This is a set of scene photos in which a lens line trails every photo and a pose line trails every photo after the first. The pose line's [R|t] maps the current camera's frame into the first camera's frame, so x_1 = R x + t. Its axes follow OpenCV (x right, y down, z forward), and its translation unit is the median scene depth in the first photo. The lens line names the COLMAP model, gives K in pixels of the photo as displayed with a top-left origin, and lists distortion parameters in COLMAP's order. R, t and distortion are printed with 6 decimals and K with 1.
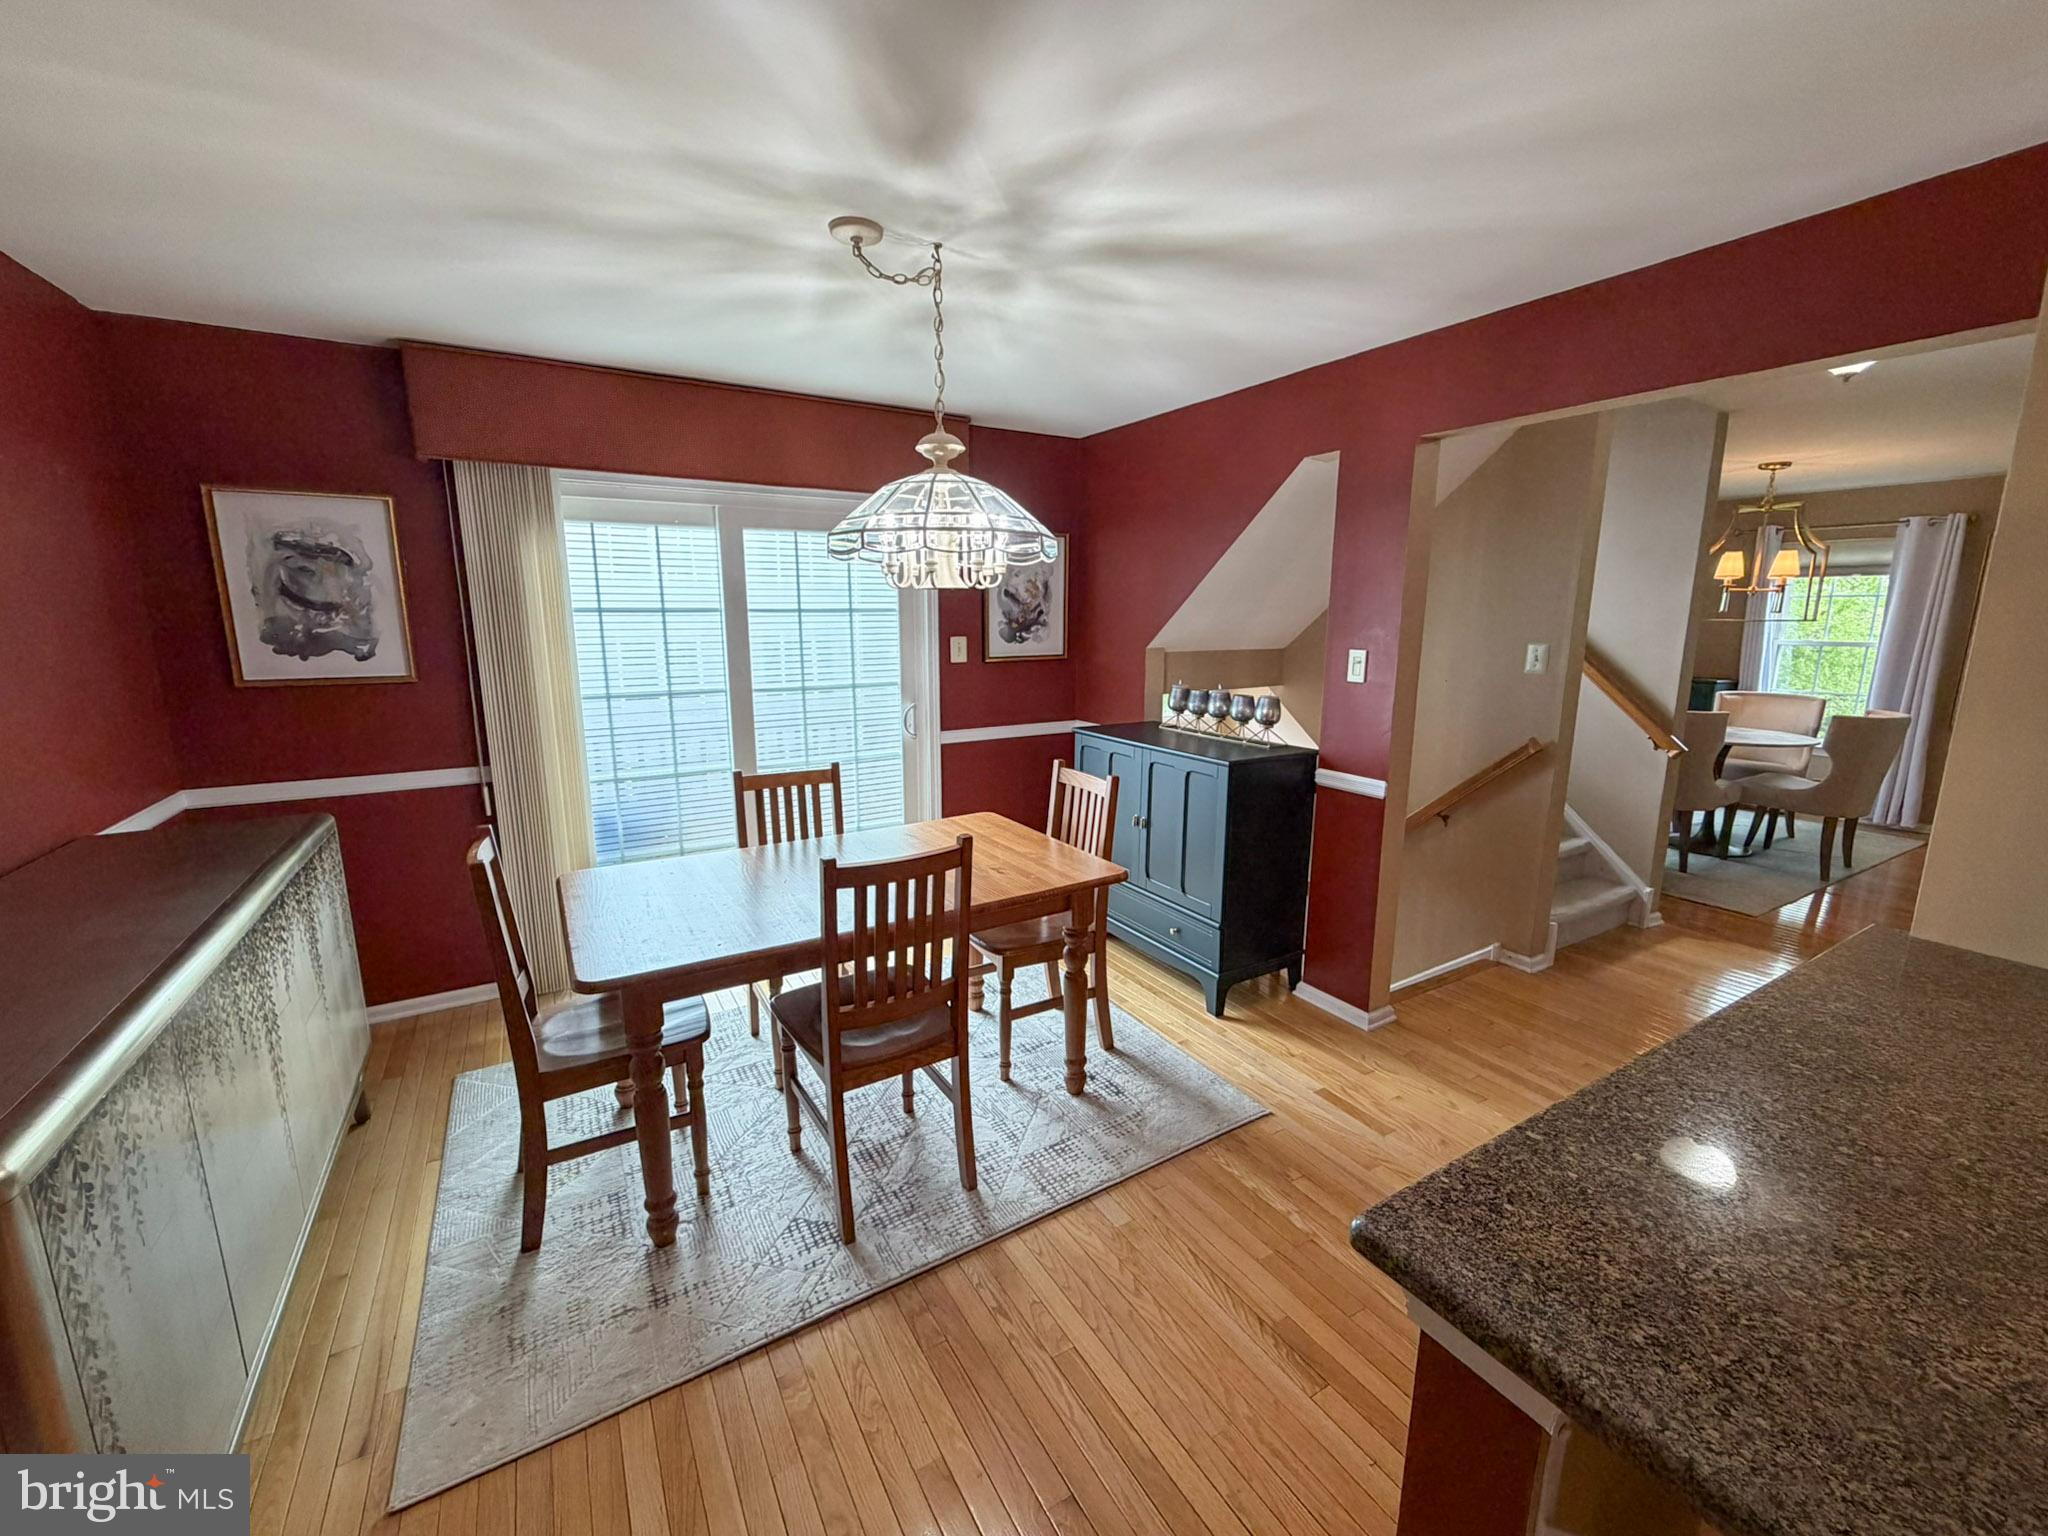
lens RADIAL K [[823.1, 0, 1006.5], [0, 823.1, 766.0], [0, 0, 1]] dist [0.012037, -0.001426]
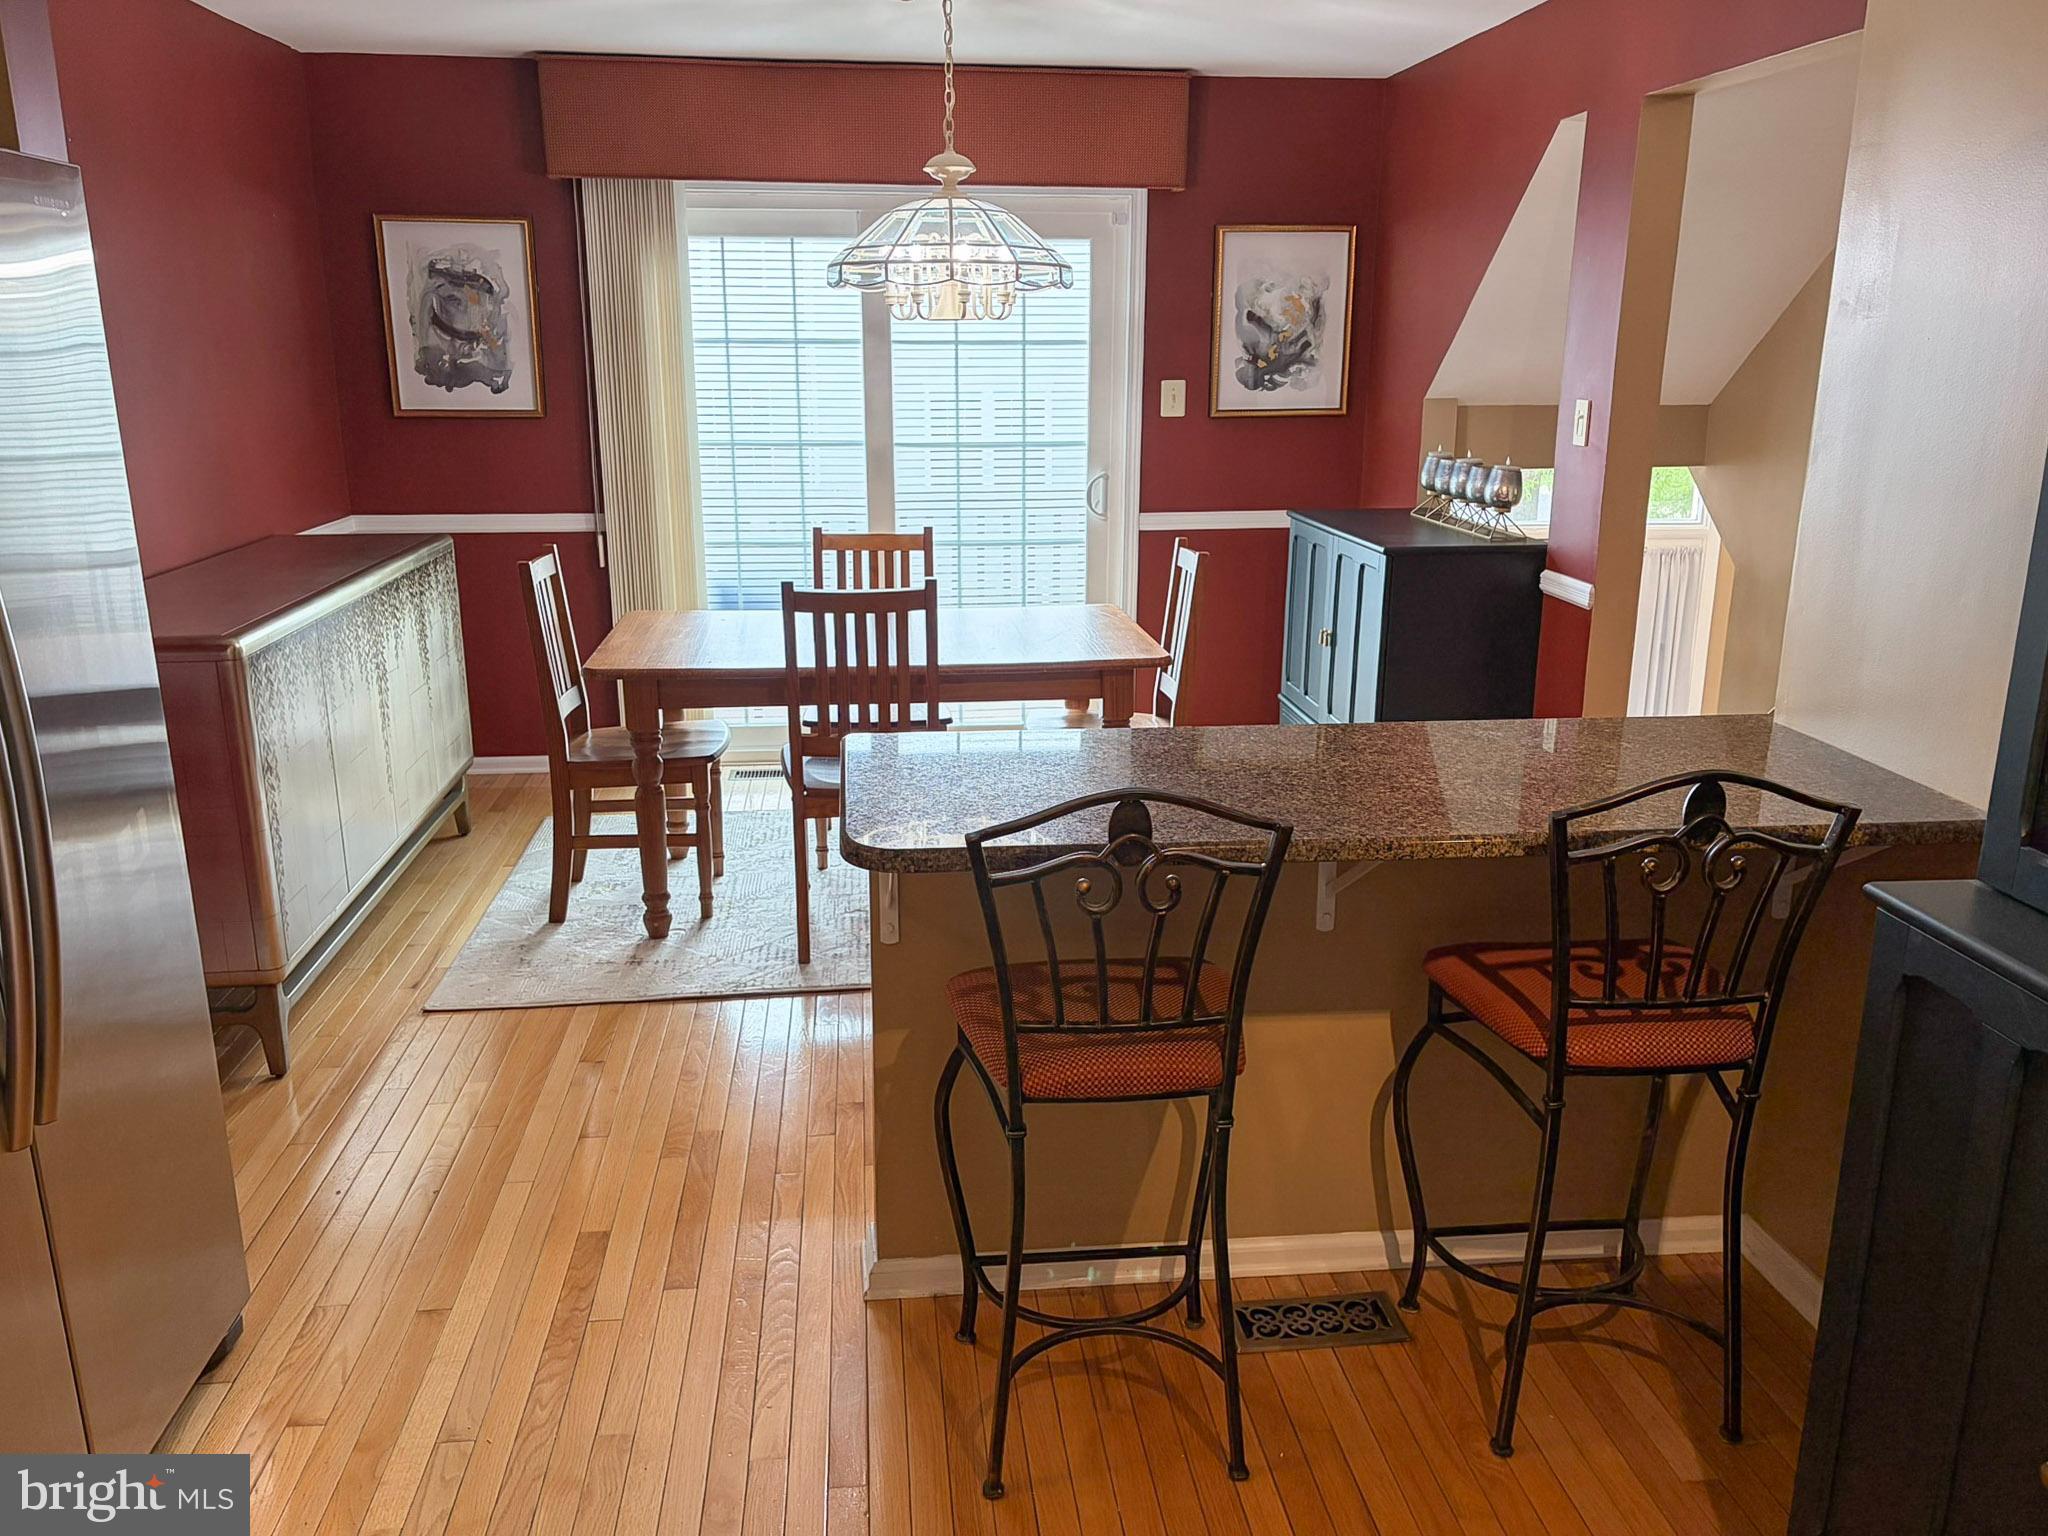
lens RADIAL K [[1543.3, 0, 980.9], [0, 1543.3, 761.1], [0, 0, 1]] dist [0.063224, -0.048396]
pose [[0.907867, 0.111396, -0.404189, 0.517222], [-0.079898, 0.992358, 0.094034, 0.082943], [0.411575, -0.053077, 0.909829, -0.444281]]
